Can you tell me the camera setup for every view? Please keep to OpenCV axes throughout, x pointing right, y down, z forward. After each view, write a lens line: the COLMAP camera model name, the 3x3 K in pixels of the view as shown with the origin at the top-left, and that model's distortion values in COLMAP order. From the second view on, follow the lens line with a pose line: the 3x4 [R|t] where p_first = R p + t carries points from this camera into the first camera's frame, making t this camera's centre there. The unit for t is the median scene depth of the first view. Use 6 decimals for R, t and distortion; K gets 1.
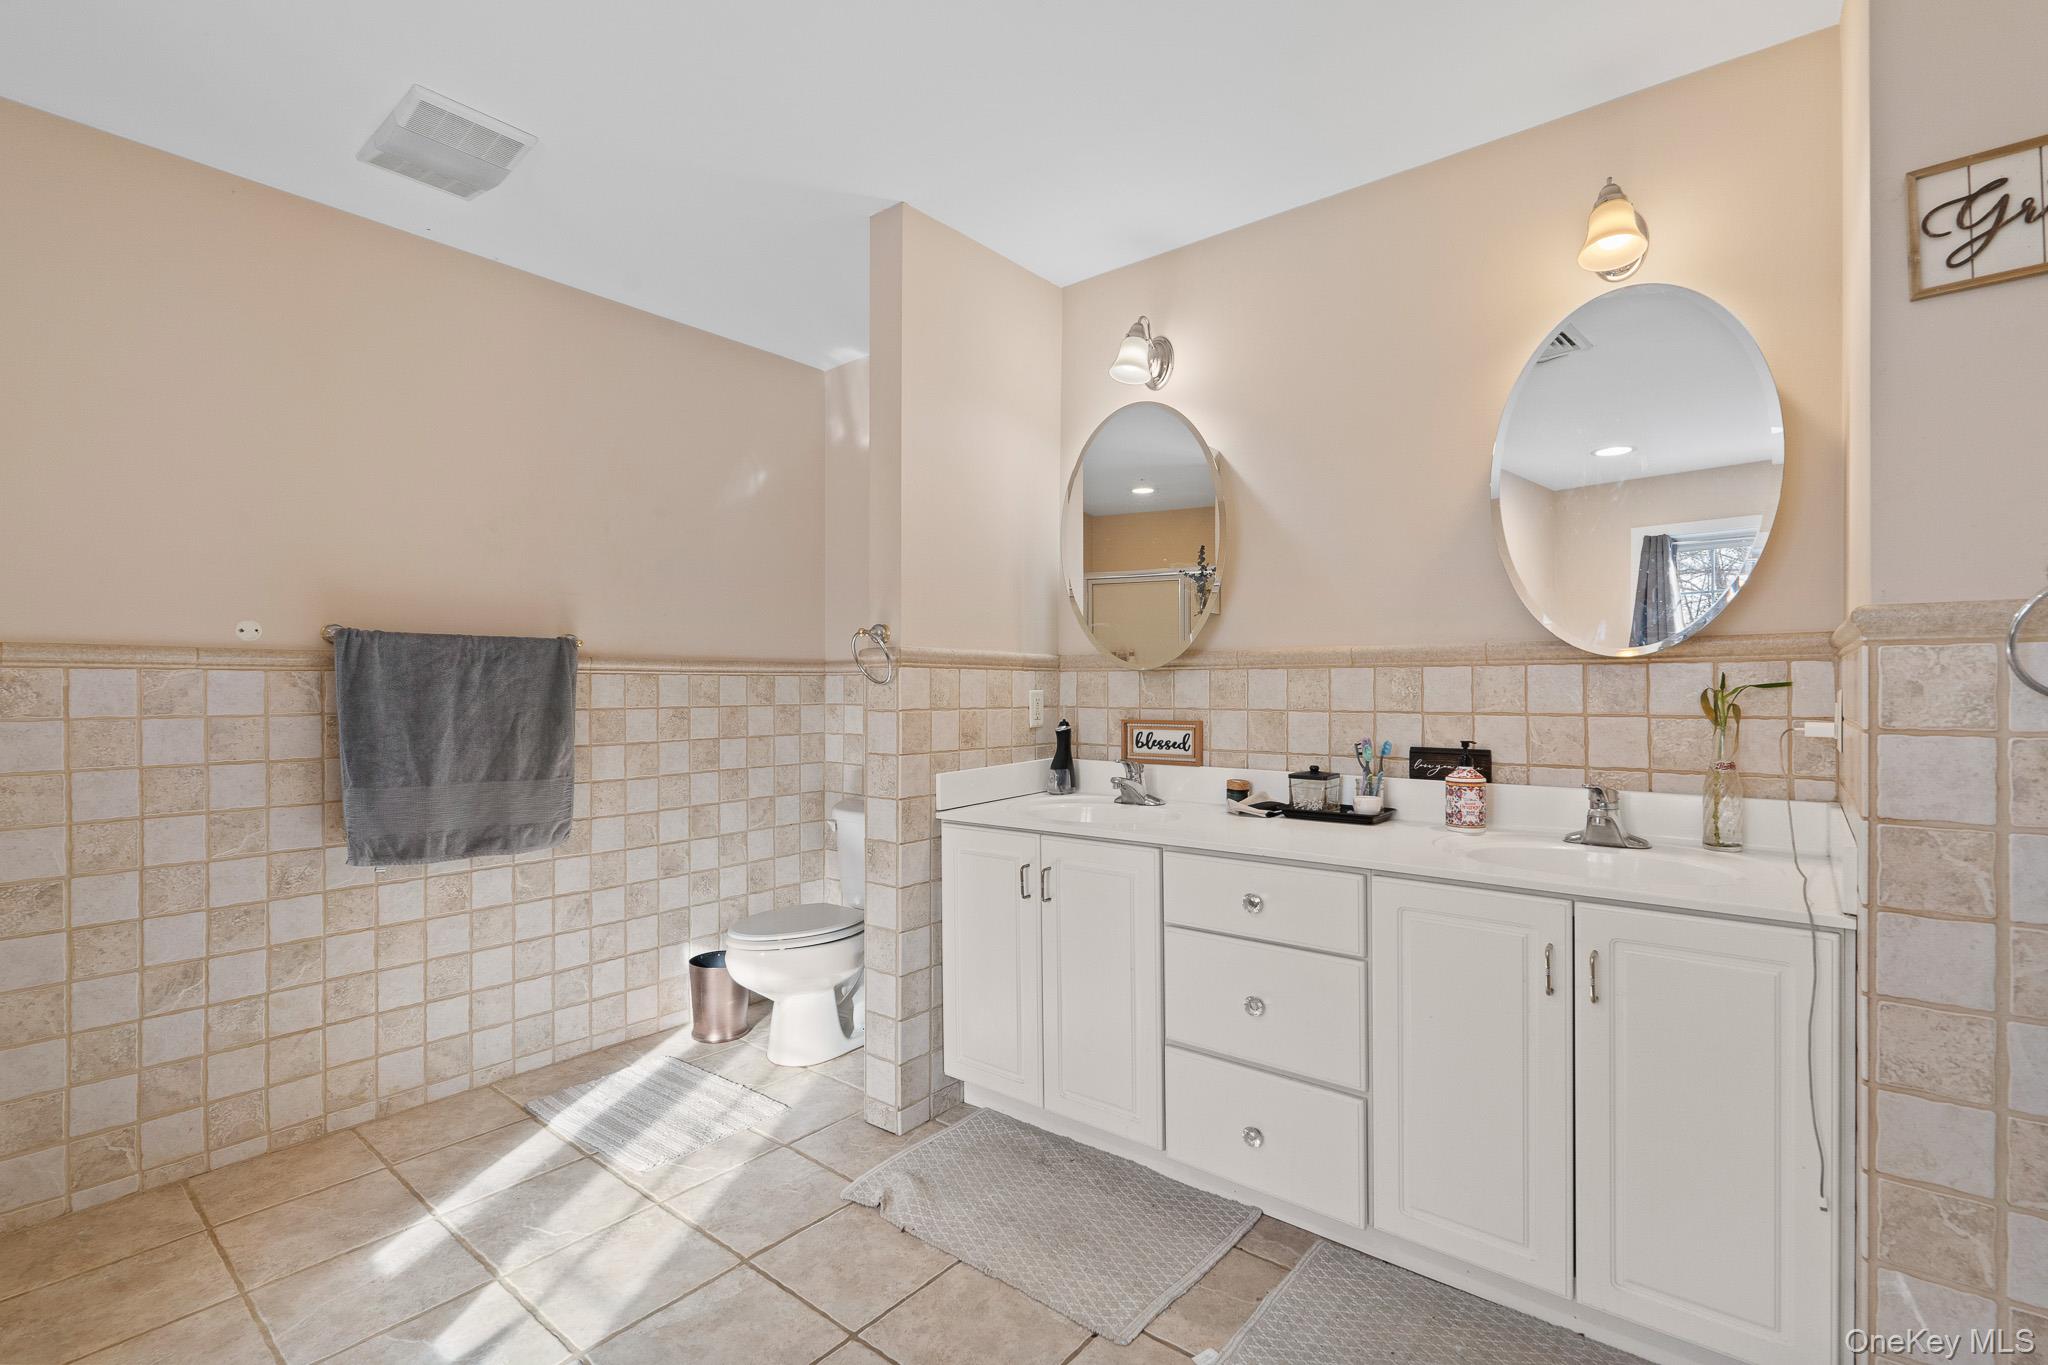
lens RADIAL K [[917.7, 0, 1024.0], [0, 917.7, 682.5], [0, 0, 1]] dist [-0.002518, -0.000104]
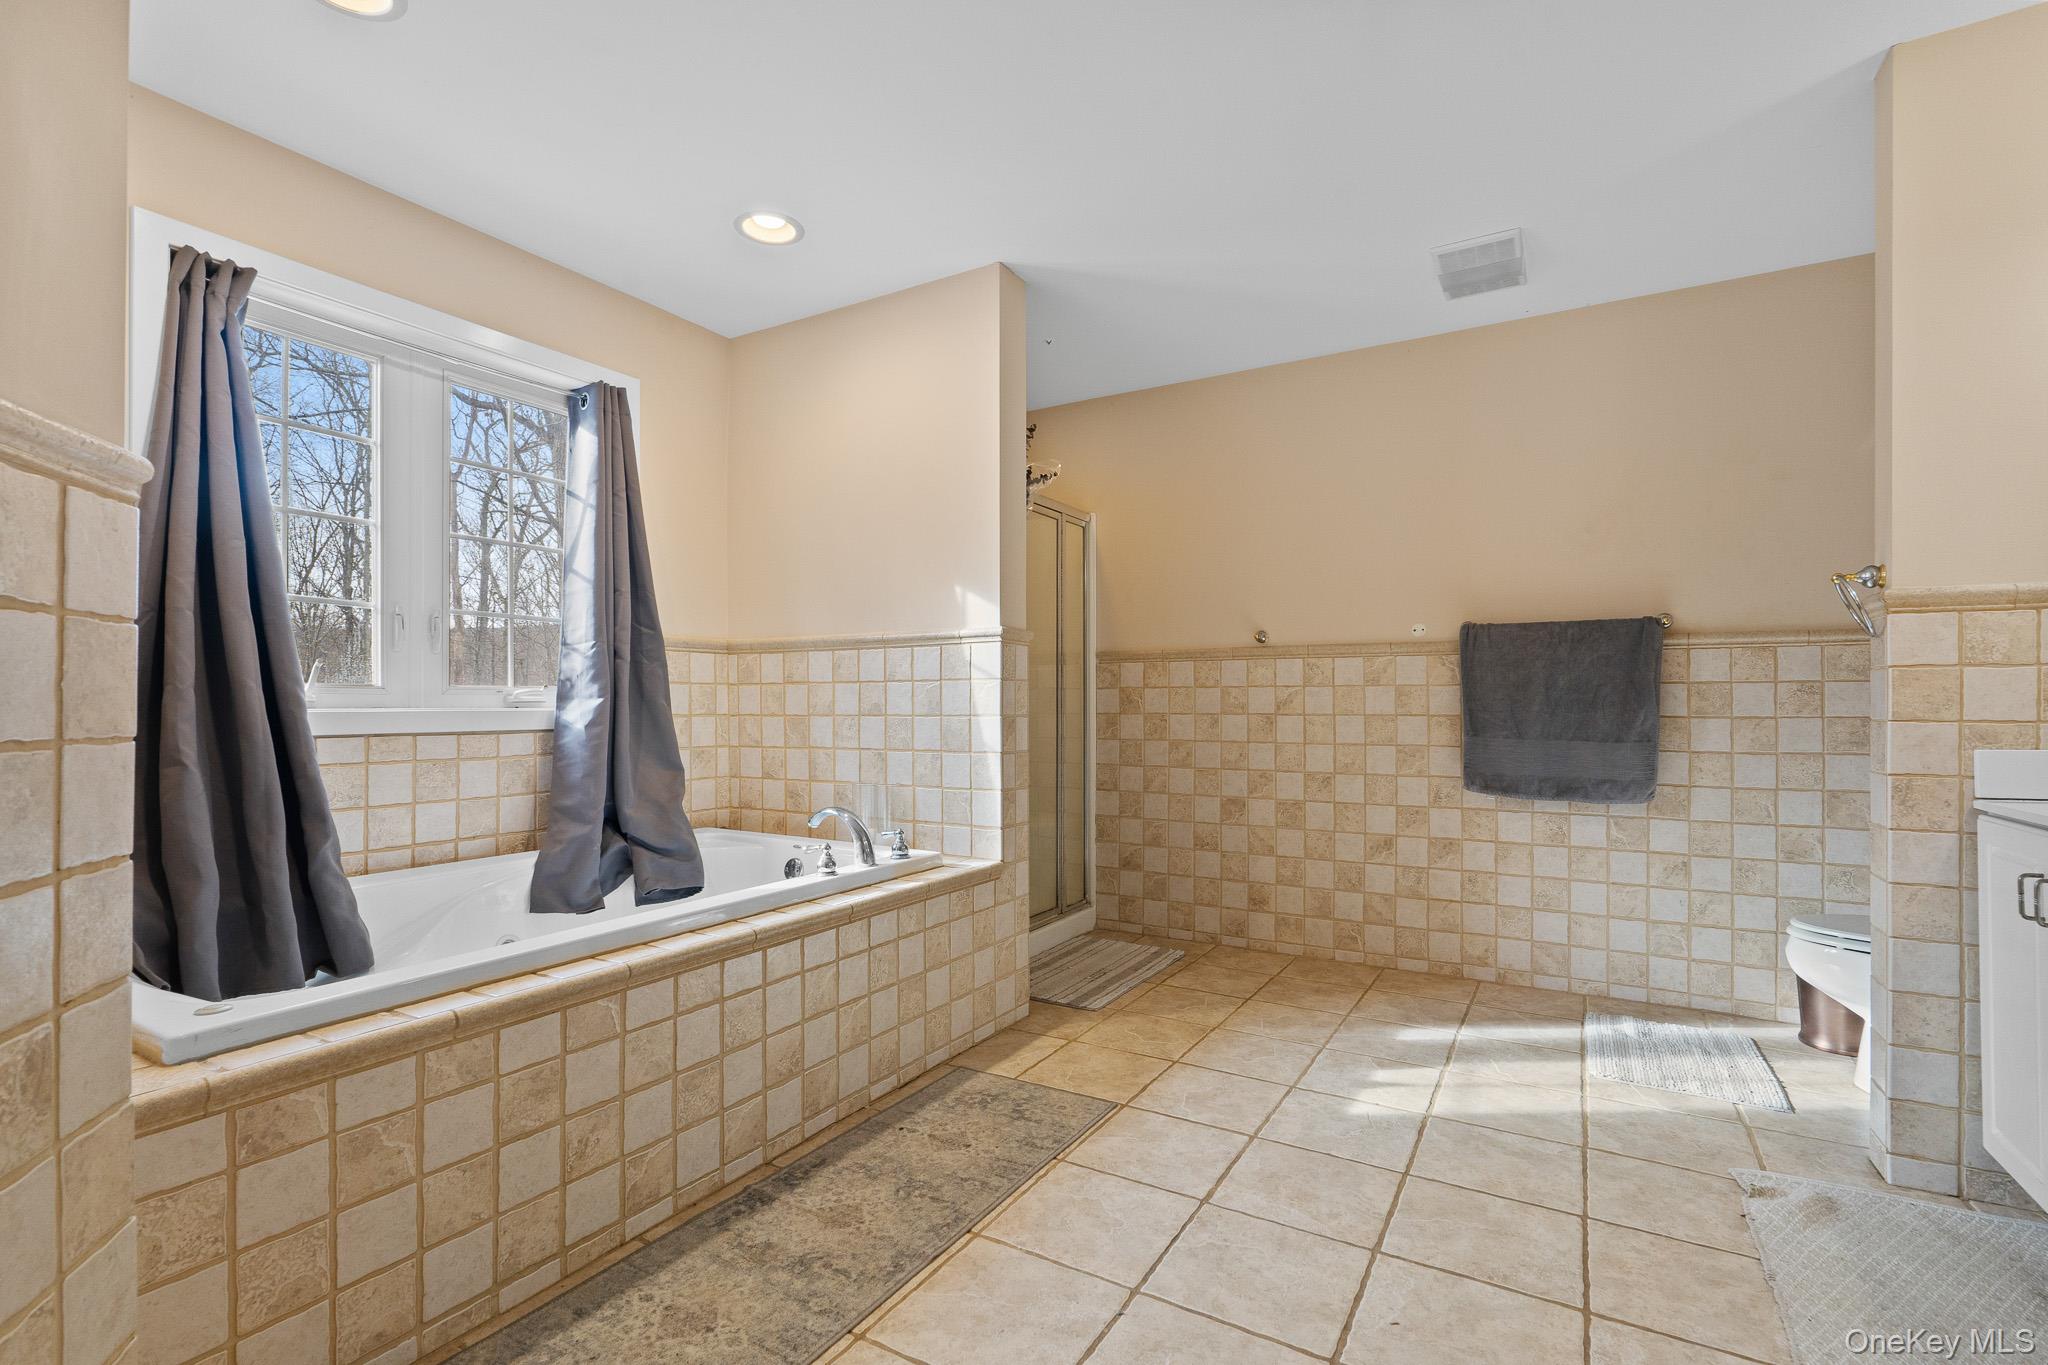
lens RADIAL K [[925.8, 0, 1035.3], [0, 925.8, 689.7], [0, 0, 1]] dist [0.001154, 0.000623]
pose [[0.153671, -0.013483, -0.988030, 0.548639], [0.004470, 0.999906, -0.012950, 0.056528], [0.988112, -0.002426, 0.153717, 0.113331]]
